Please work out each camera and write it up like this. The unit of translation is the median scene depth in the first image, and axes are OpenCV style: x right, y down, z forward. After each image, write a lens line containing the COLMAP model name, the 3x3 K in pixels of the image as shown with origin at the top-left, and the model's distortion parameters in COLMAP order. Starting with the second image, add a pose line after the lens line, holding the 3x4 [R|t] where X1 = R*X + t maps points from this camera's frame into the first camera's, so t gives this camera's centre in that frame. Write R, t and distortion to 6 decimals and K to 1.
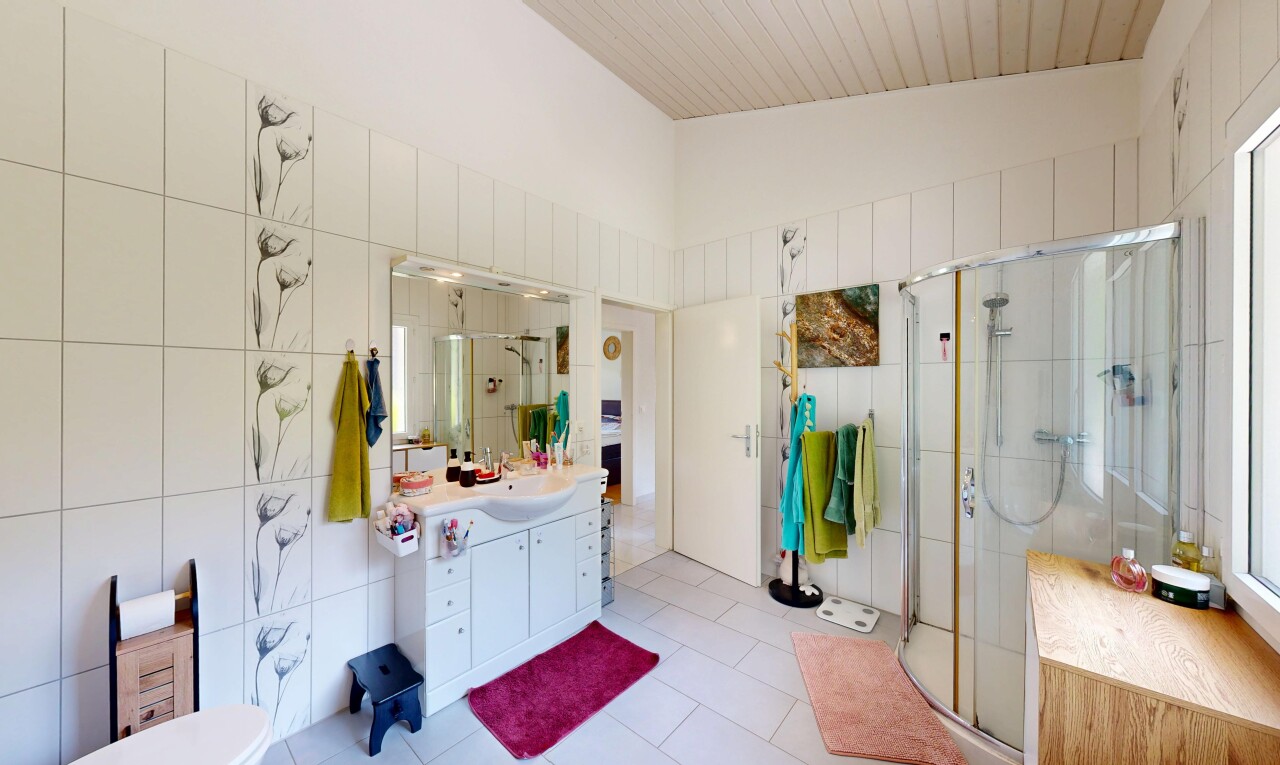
lens RADIAL K [[434.5, 0, 638.5], [0, 434.5, 382.7], [0, 0, 1]] dist [0.000351, 0.000057]
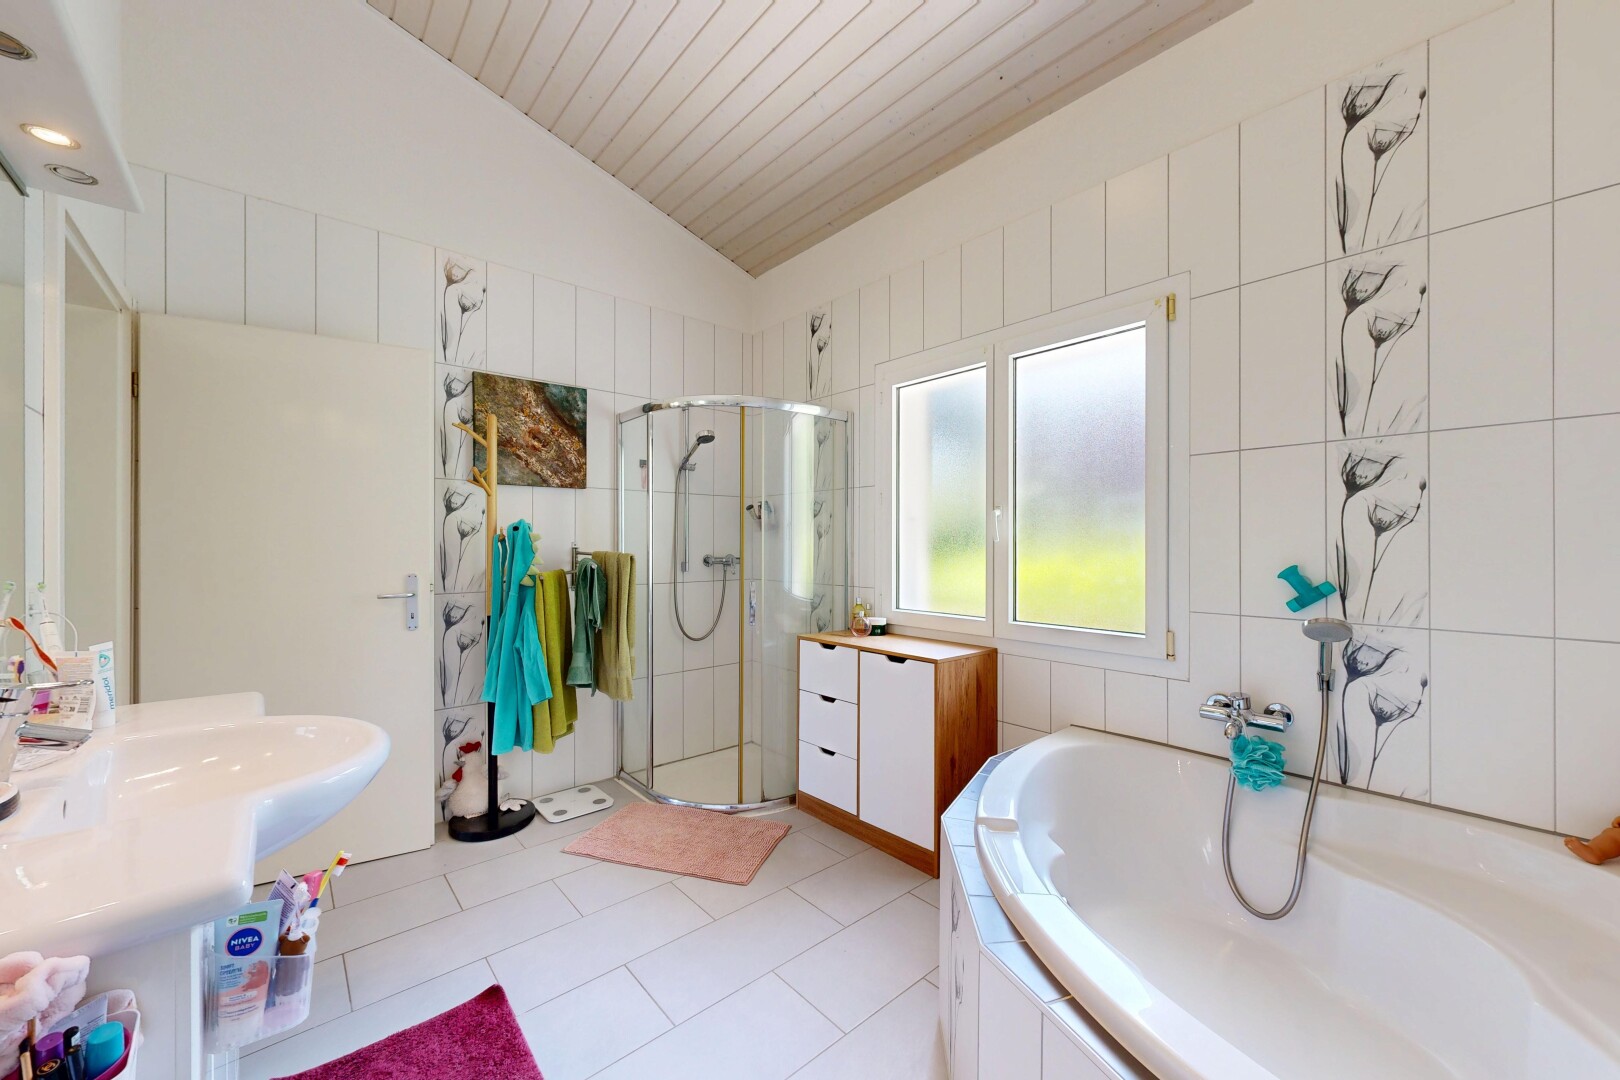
lens RADIAL K [[603.3, 0, 816.5], [0, 603.3, 542.3], [0, 0, 1]] dist [0.000095, 0.000133]
pose [[0.137391, 0.000368, 0.990517, -0.505131], [0.000263, 1.000000, -0.000408, 0.061506], [-0.990517, 0.000316, 0.137391, 0.398272]]
